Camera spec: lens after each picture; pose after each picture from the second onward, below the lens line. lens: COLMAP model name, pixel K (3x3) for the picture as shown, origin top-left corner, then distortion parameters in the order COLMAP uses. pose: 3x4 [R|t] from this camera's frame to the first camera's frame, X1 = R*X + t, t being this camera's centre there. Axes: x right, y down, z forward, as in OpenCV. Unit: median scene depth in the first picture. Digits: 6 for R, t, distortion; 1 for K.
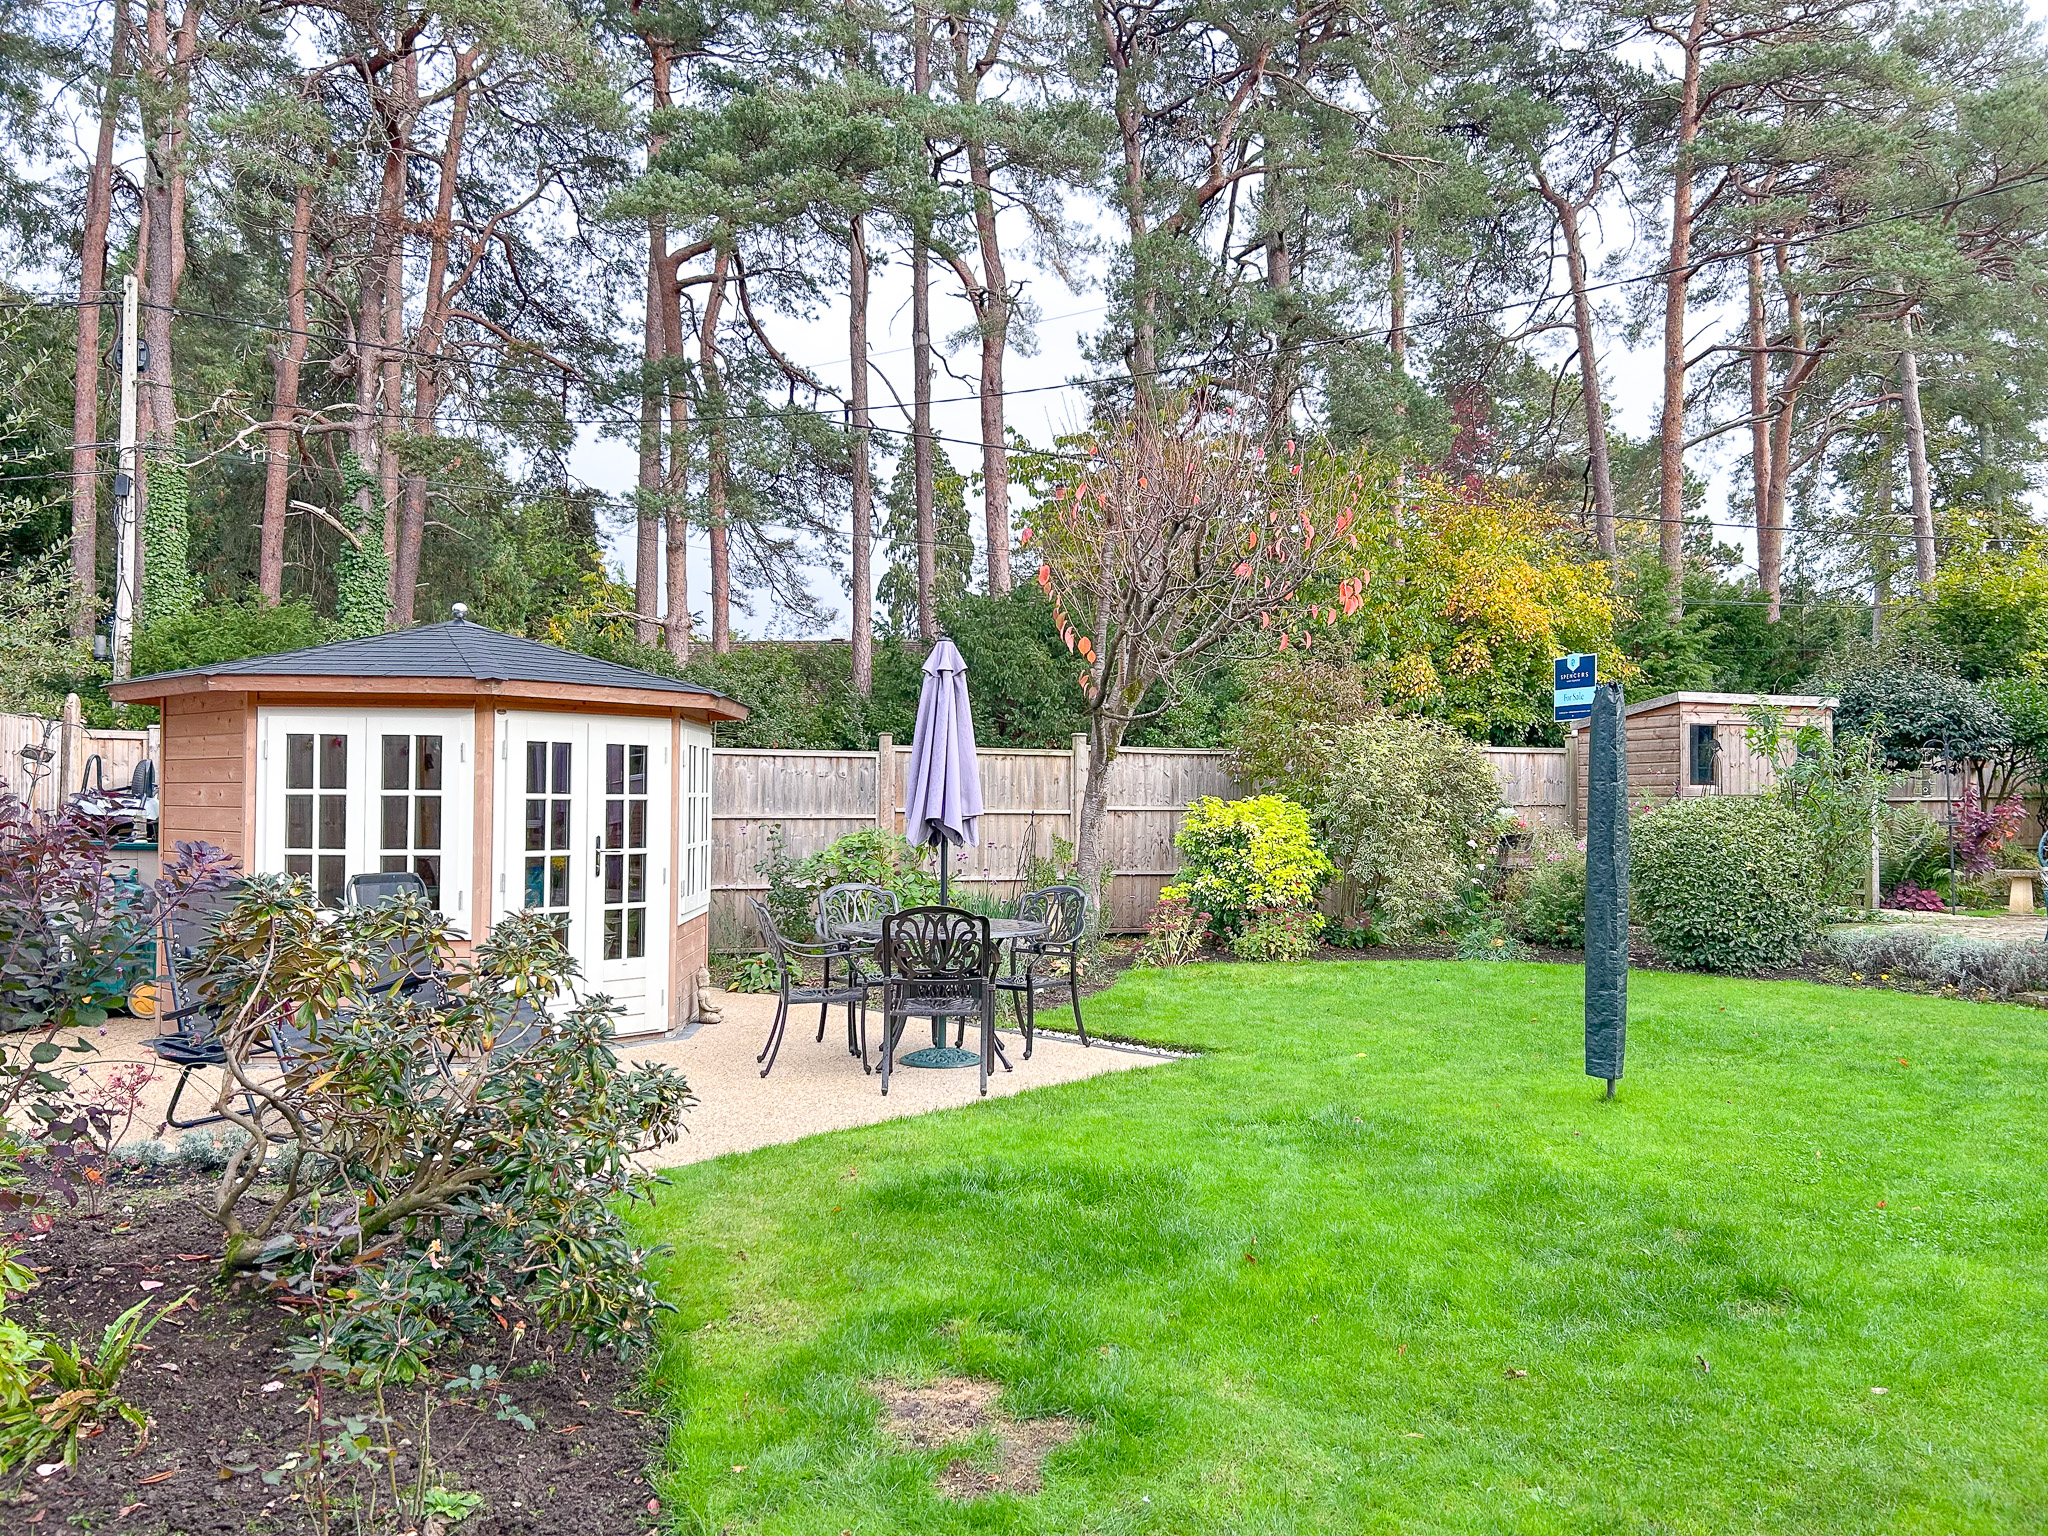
lens RADIAL K [[1546.1, 0, 1008.5], [0, 1546.1, 761.4], [0, 0, 1]] dist [0.127312, -0.175450]
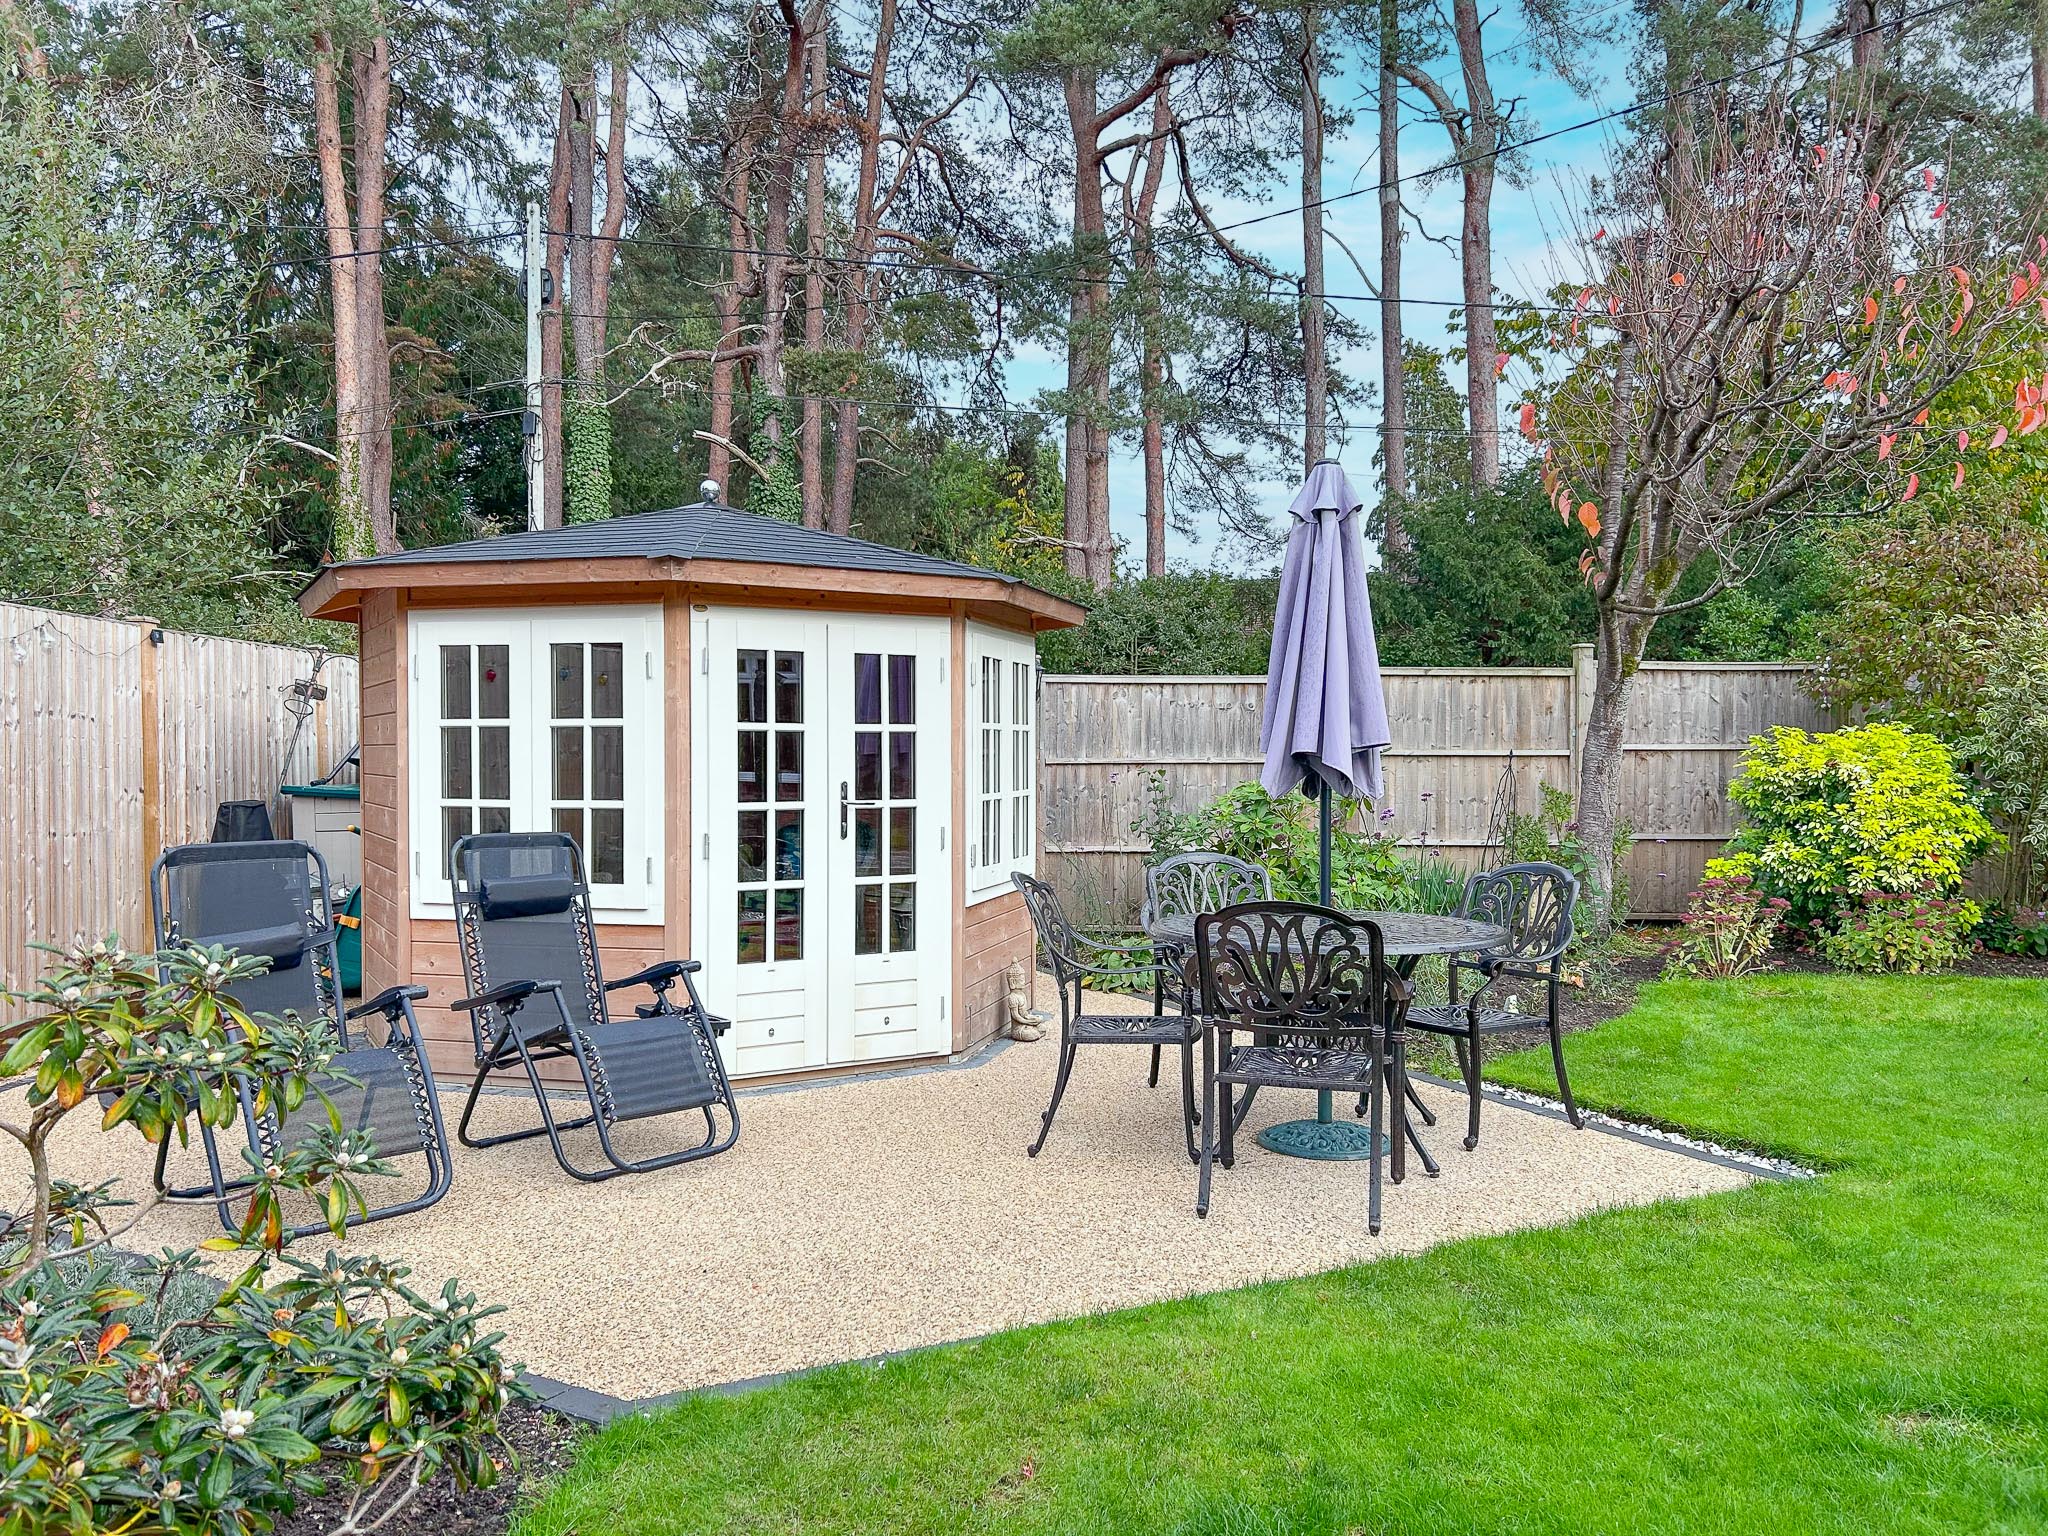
lens RADIAL K [[1524.3, 0, 1024.0], [0, 1524.3, 768.0], [0, 0, 1]] dist [0.102381, -0.157559]
pose [[0.951165, -0.004901, -0.308646, 0.021952], [0.015249, 0.999399, 0.031123, 0.014657], [0.308308, -0.034310, 0.950668, 0.254003]]
